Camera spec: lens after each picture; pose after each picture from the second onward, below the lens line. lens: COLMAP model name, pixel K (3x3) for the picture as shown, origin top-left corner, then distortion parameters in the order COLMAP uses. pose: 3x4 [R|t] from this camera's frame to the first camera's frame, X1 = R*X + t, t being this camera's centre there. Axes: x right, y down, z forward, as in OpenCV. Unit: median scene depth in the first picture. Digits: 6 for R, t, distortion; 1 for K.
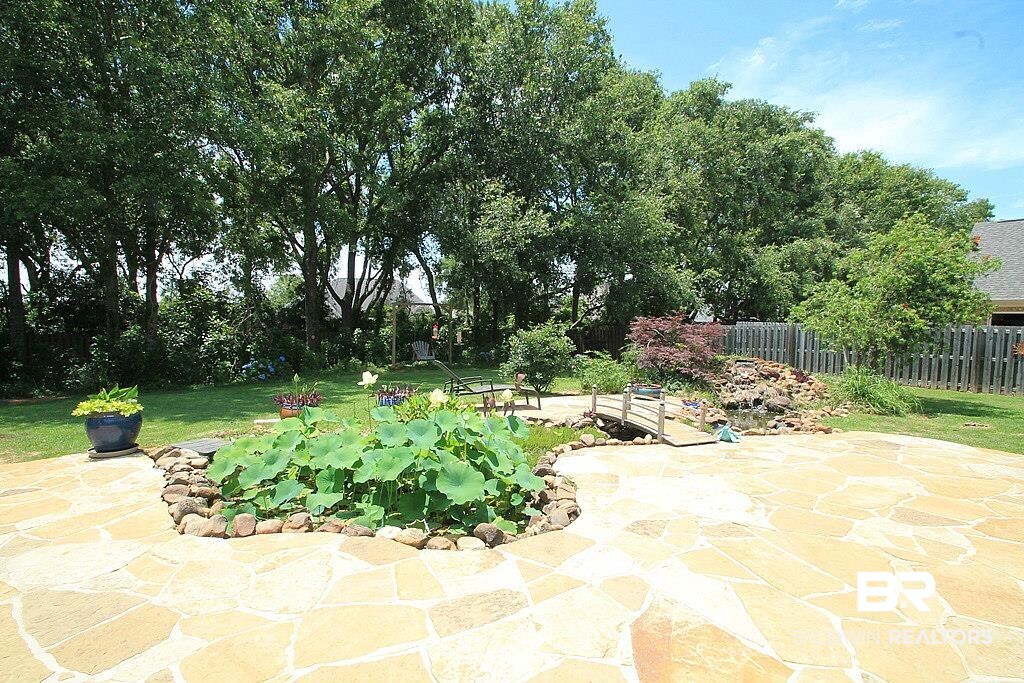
lens RADIAL K [[486.3, 0, 502.8], [0, 486.3, 353.2], [0, 0, 1]] dist [0.021715, -0.019870]
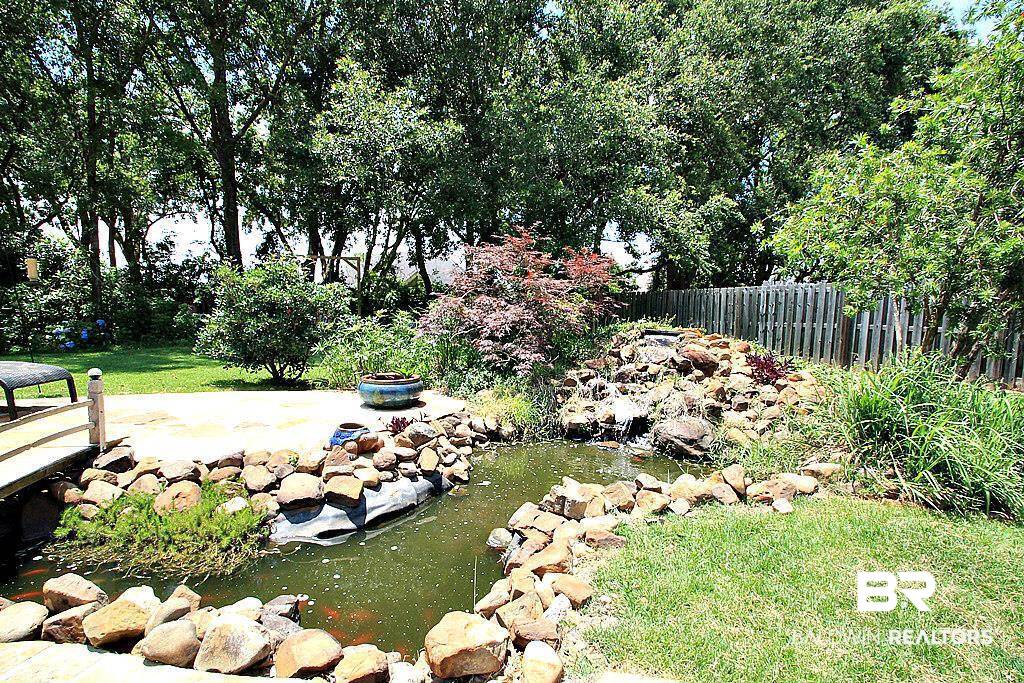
lens RADIAL K [[486.3, 0, 502.8], [0, 486.3, 353.2], [0, 0, 1]] dist [0.021715, -0.019870]
pose [[0.982482, 0.033942, -0.183242, 0.587926], [-0.026656, 0.998759, 0.042082, 0.026604], [0.184443, -0.036460, 0.982167, 0.687919]]
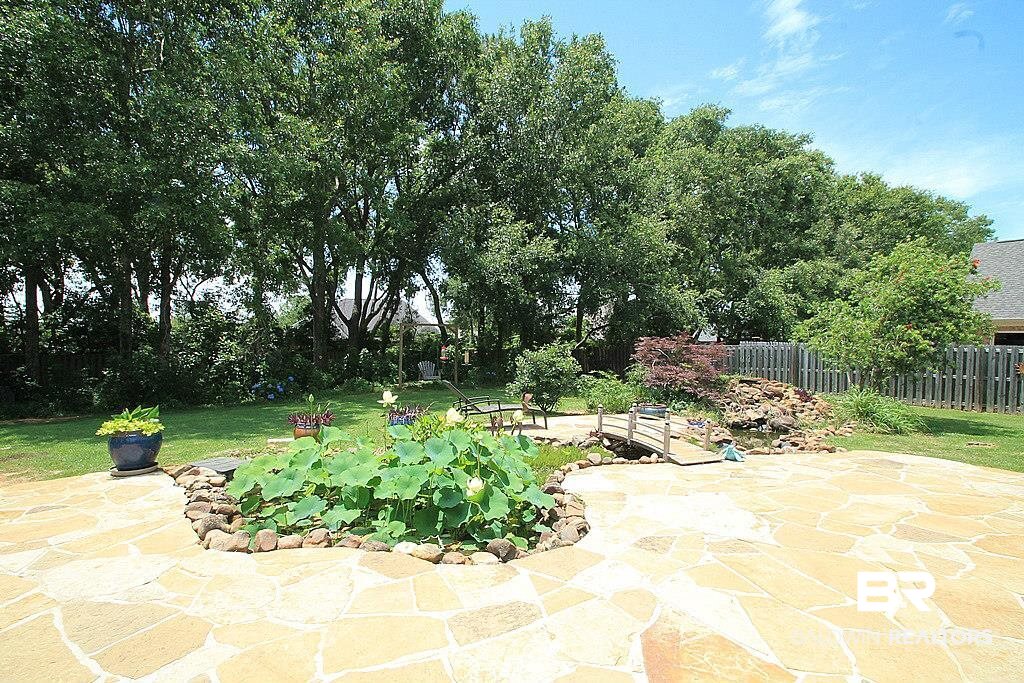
lens RADIAL K [[486.3, 0, 502.8], [0, 486.3, 353.2], [0, 0, 1]] dist [0.021715, -0.019870]
pose [[0.999971, -0.001474, -0.007422, -0.007775], [0.001178, 0.999207, -0.039800, -0.001821], [0.007475, 0.039790, 0.999180, -0.022007]]
